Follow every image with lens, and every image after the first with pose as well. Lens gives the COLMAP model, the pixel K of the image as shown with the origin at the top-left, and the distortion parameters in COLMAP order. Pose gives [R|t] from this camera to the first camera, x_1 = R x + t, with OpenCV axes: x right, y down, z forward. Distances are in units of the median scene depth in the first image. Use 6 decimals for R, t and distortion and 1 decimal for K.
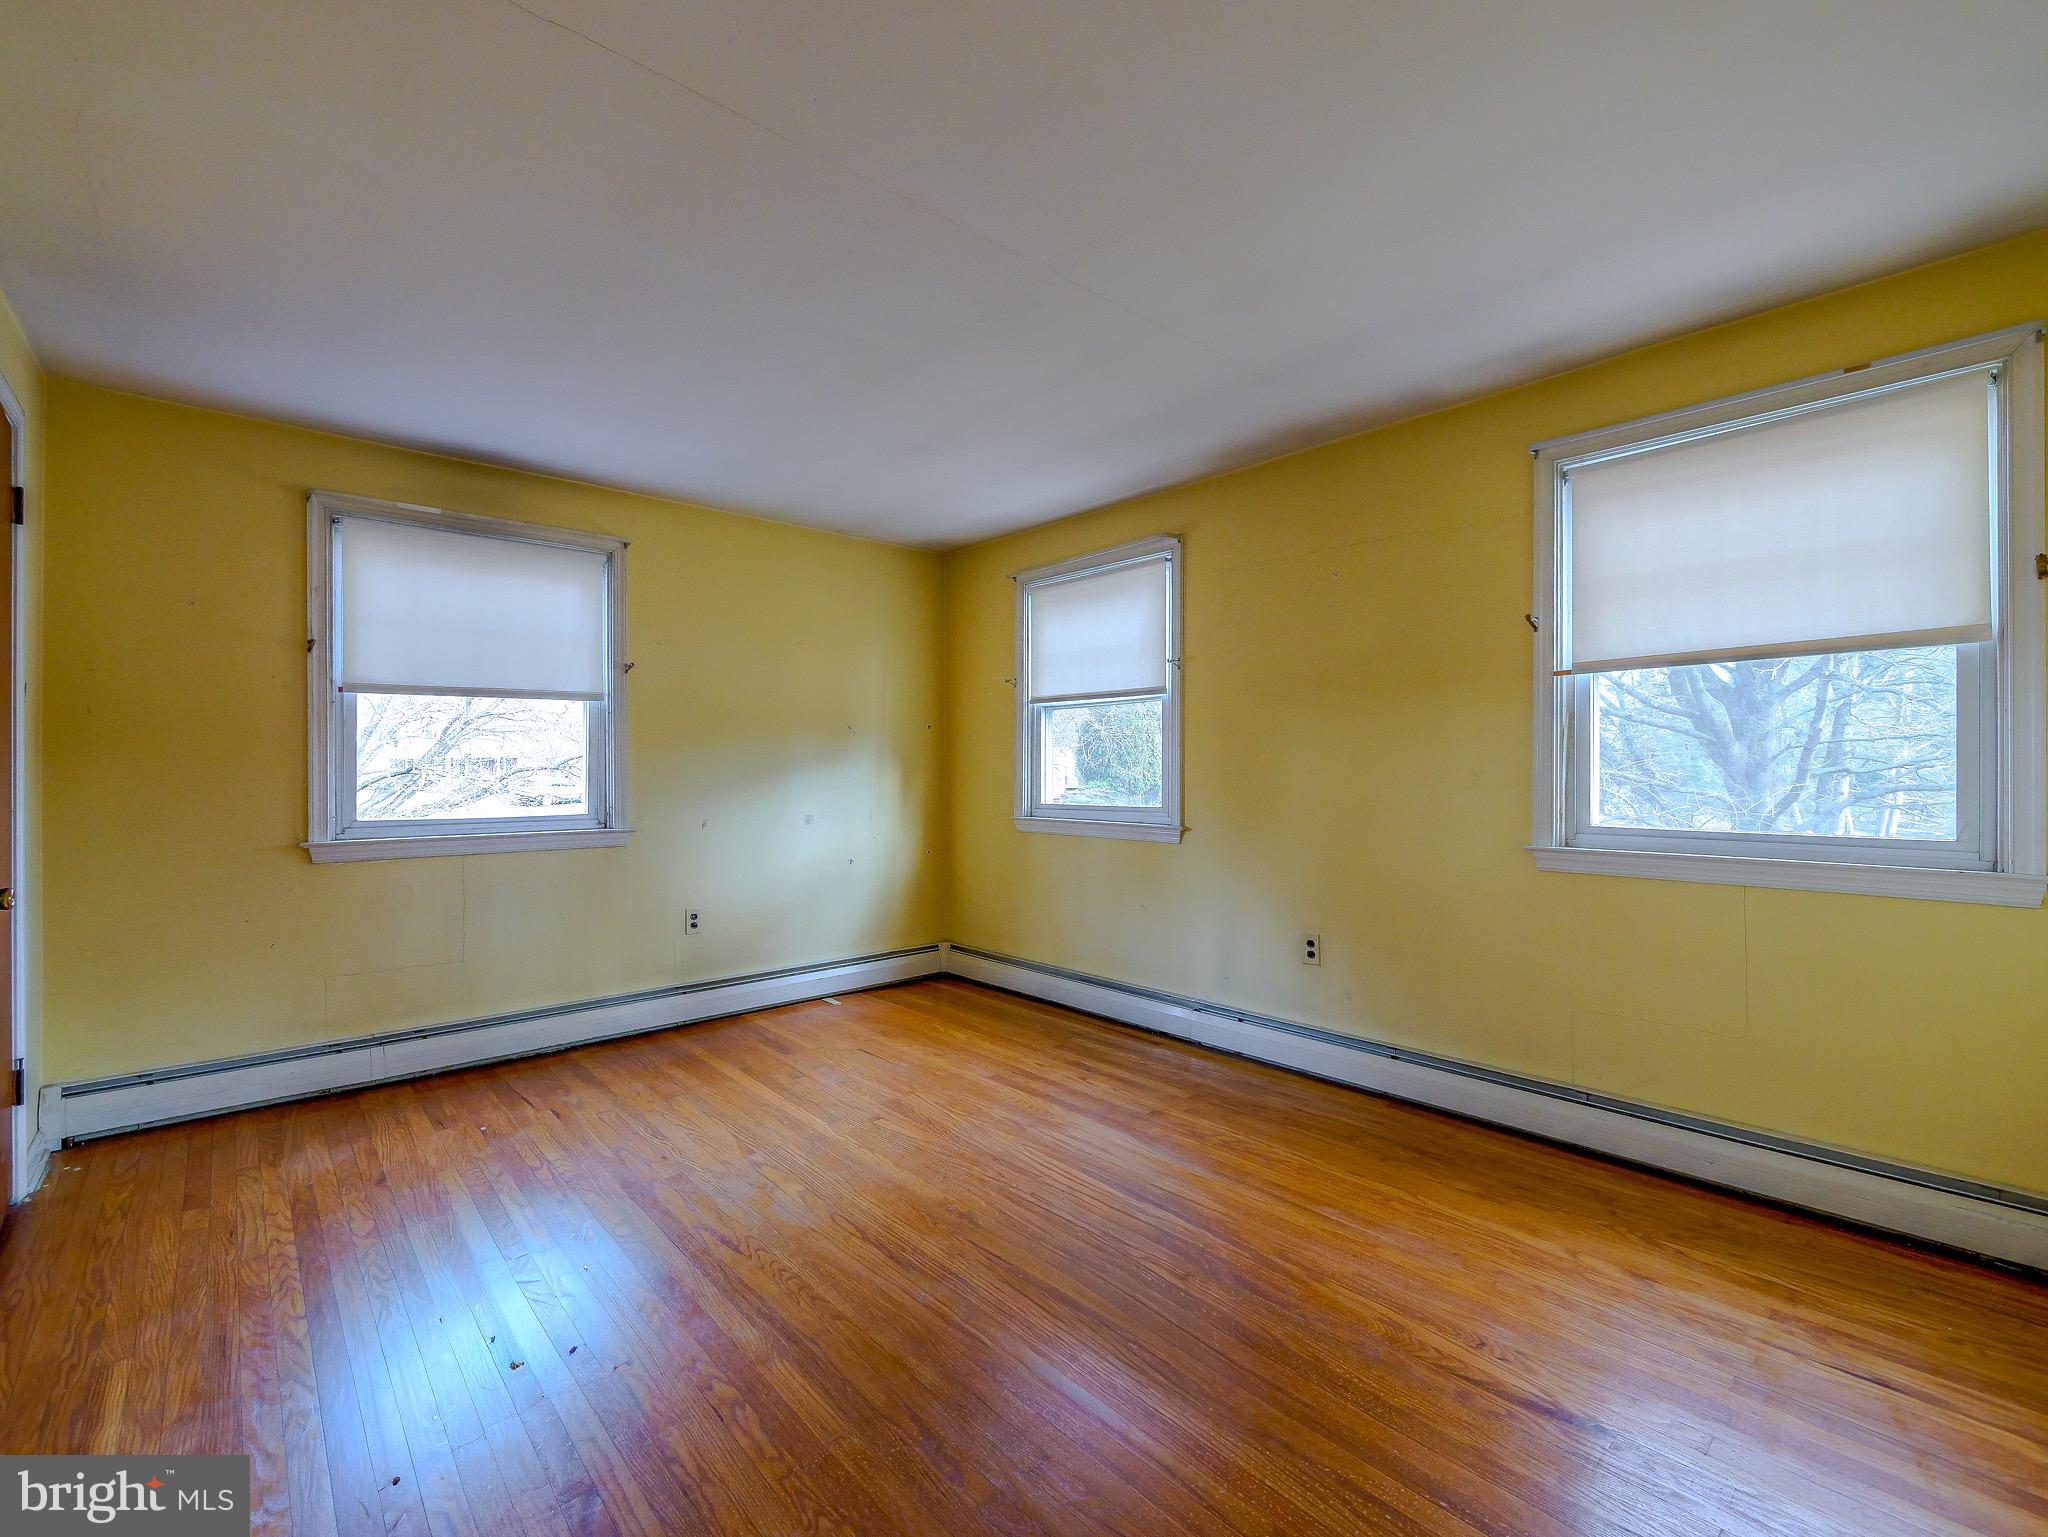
lens RADIAL K [[854.1, 0, 1027.3], [0, 854.1, 772.9], [0, 0, 1]] dist [-0.006199, 0.000505]
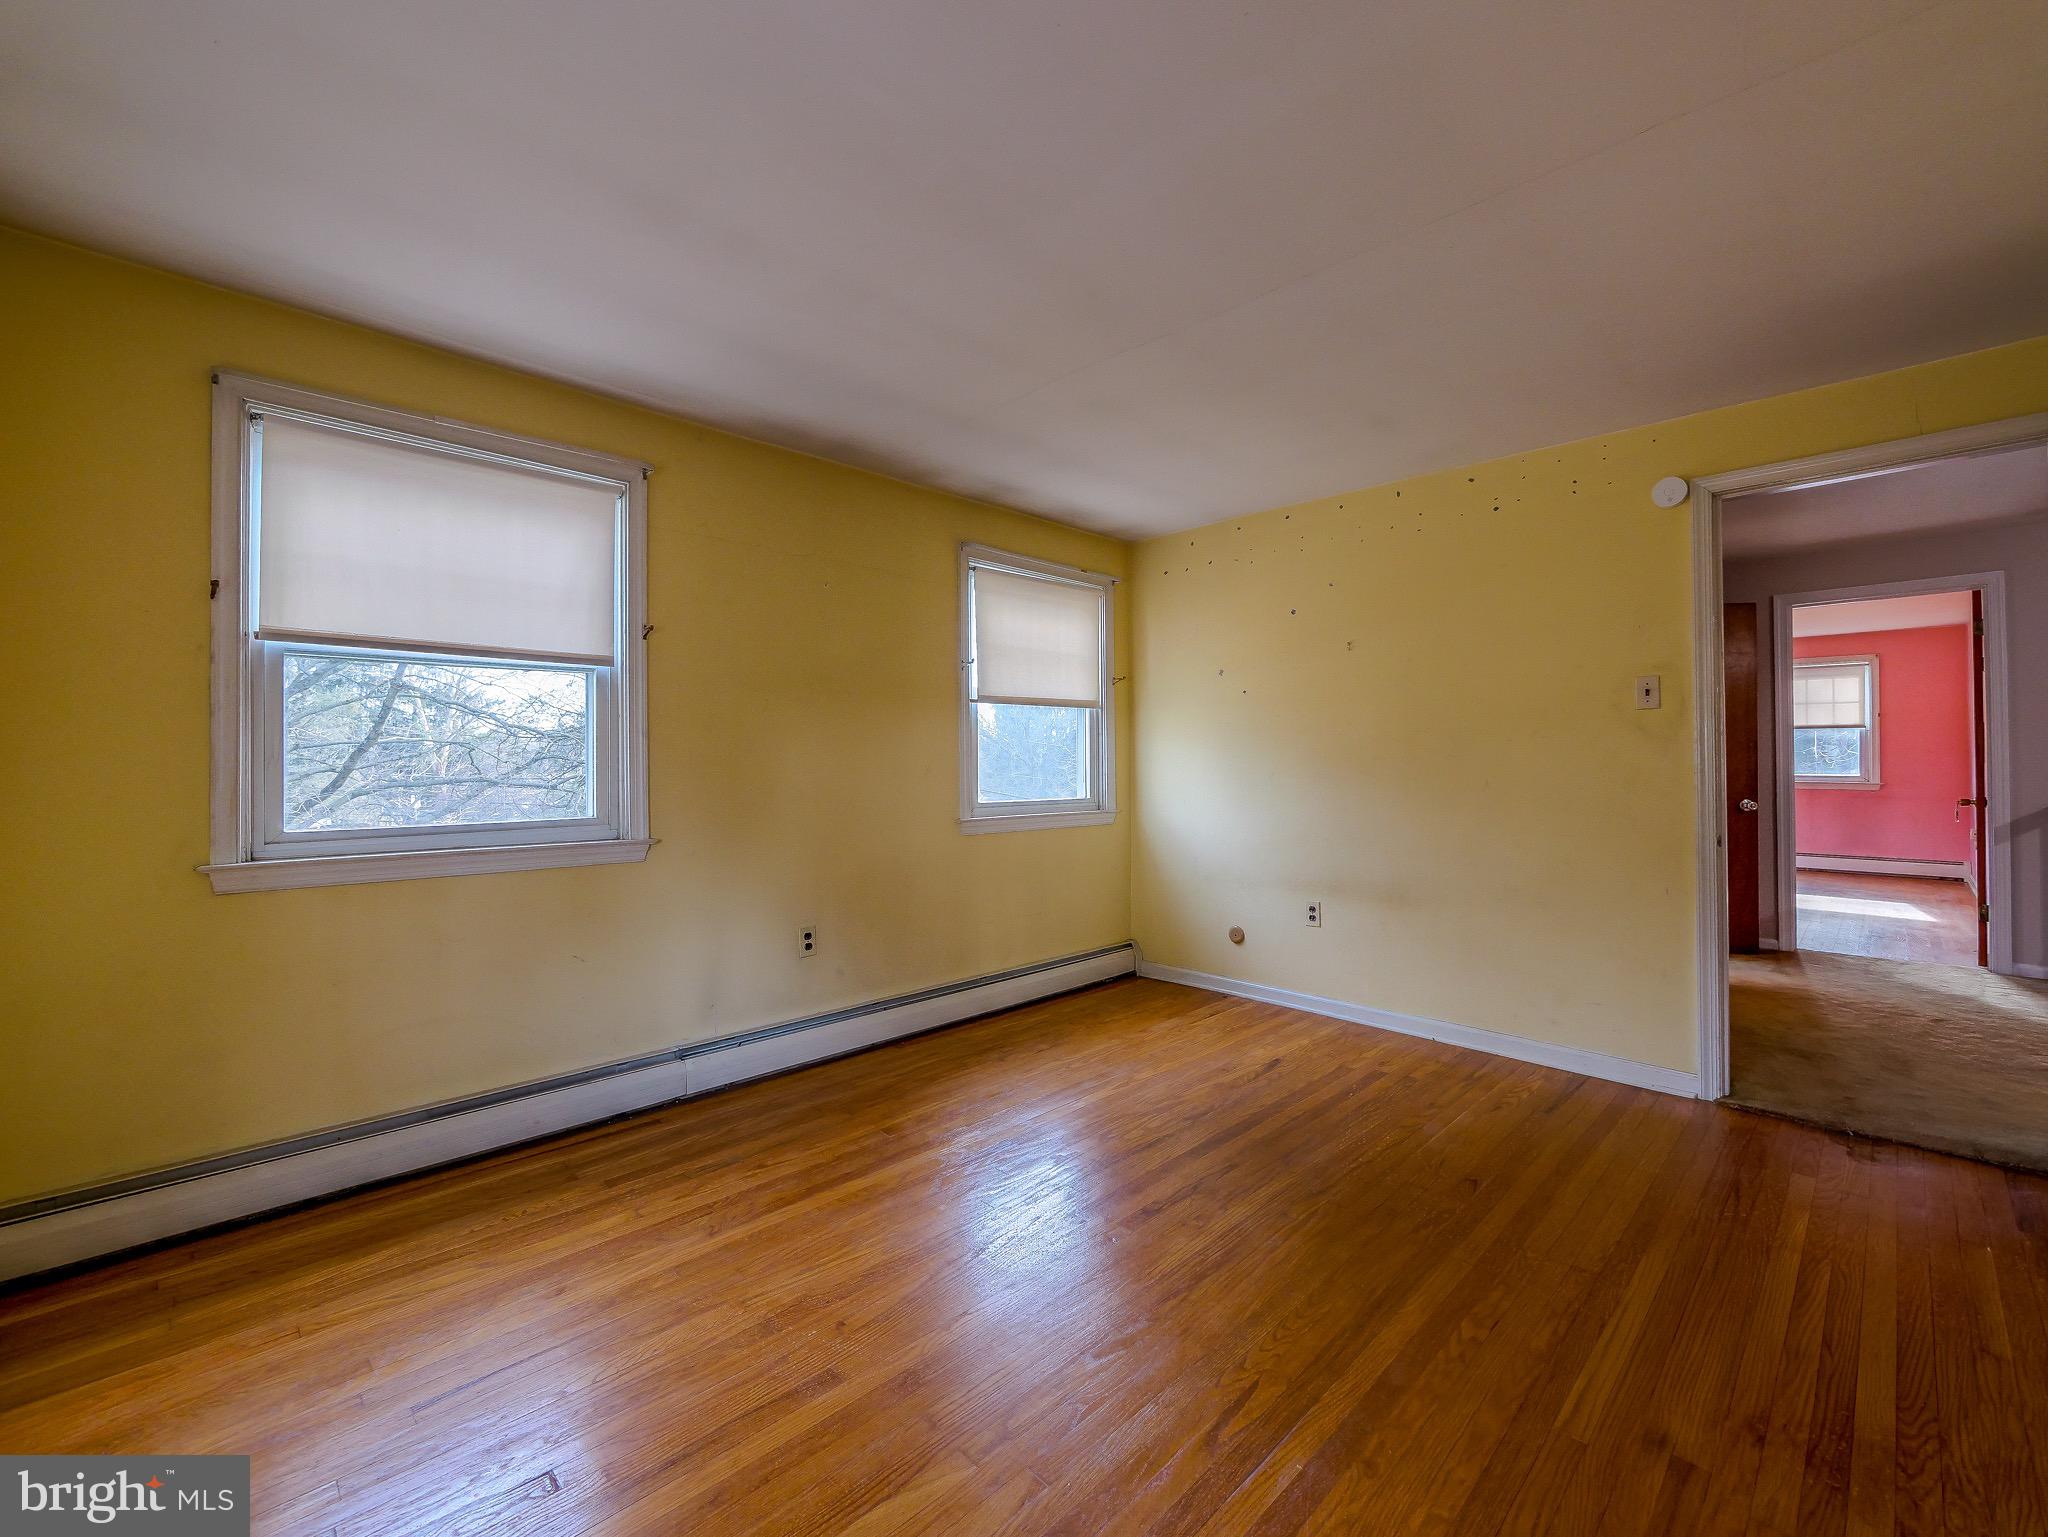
lens RADIAL K [[854.1, 0, 1027.3], [0, 854.1, 757.9], [0, 0, 1]] dist [-0.006199, 0.000505]
pose [[-0.021475, 0.007371, 0.999742, -0.713447], [0.005449, 0.999959, -0.007256, -0.004961], [-0.999755, 0.005291, -0.021515, 0.772997]]
